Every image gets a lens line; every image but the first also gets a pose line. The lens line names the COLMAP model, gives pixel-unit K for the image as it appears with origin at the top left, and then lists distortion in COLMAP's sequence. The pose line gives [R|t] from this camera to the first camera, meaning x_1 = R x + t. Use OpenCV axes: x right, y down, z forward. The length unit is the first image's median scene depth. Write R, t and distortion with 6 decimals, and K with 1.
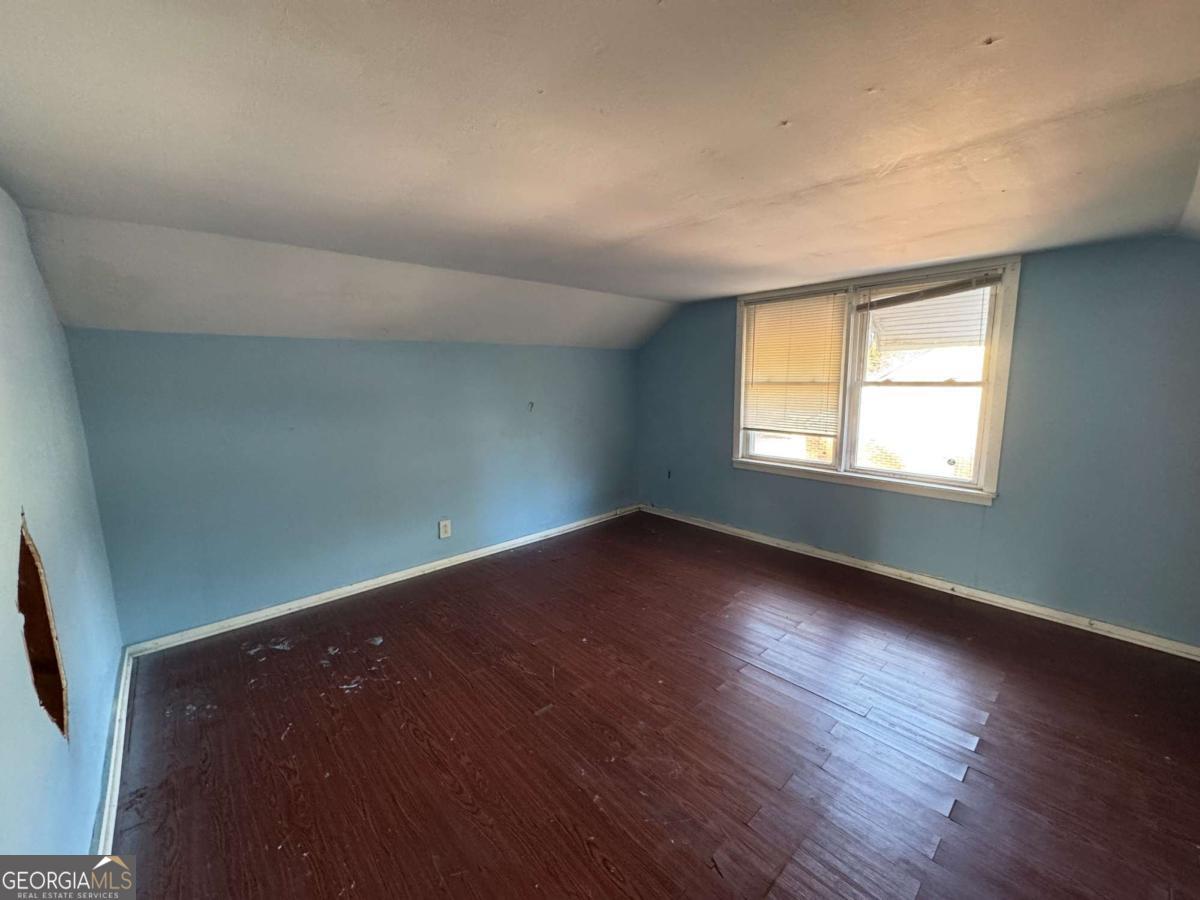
lens RADIAL K [[478.1, 0, 601.2], [0, 478.1, 450.6], [0, 0, 1]] dist [-0.003066, 0.000215]
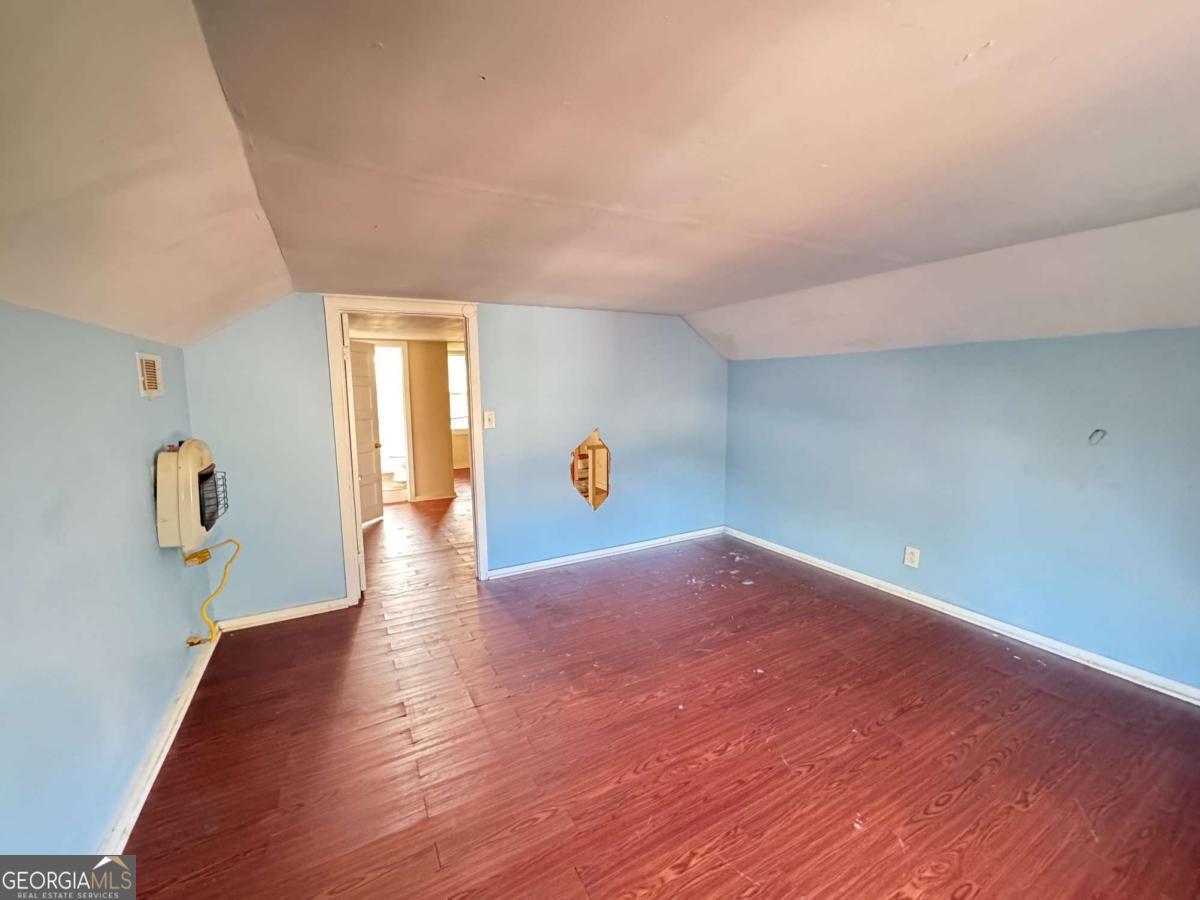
lens RADIAL K [[478.1, 0, 601.2], [0, 478.1, 450.6], [0, 0, 1]] dist [-0.003066, 0.000215]
pose [[-0.238451, 0.138830, -0.961180, 0.850848], [-0.139306, 0.974605, 0.175328, -0.138133], [0.961111, 0.175705, -0.213056, 0.807057]]
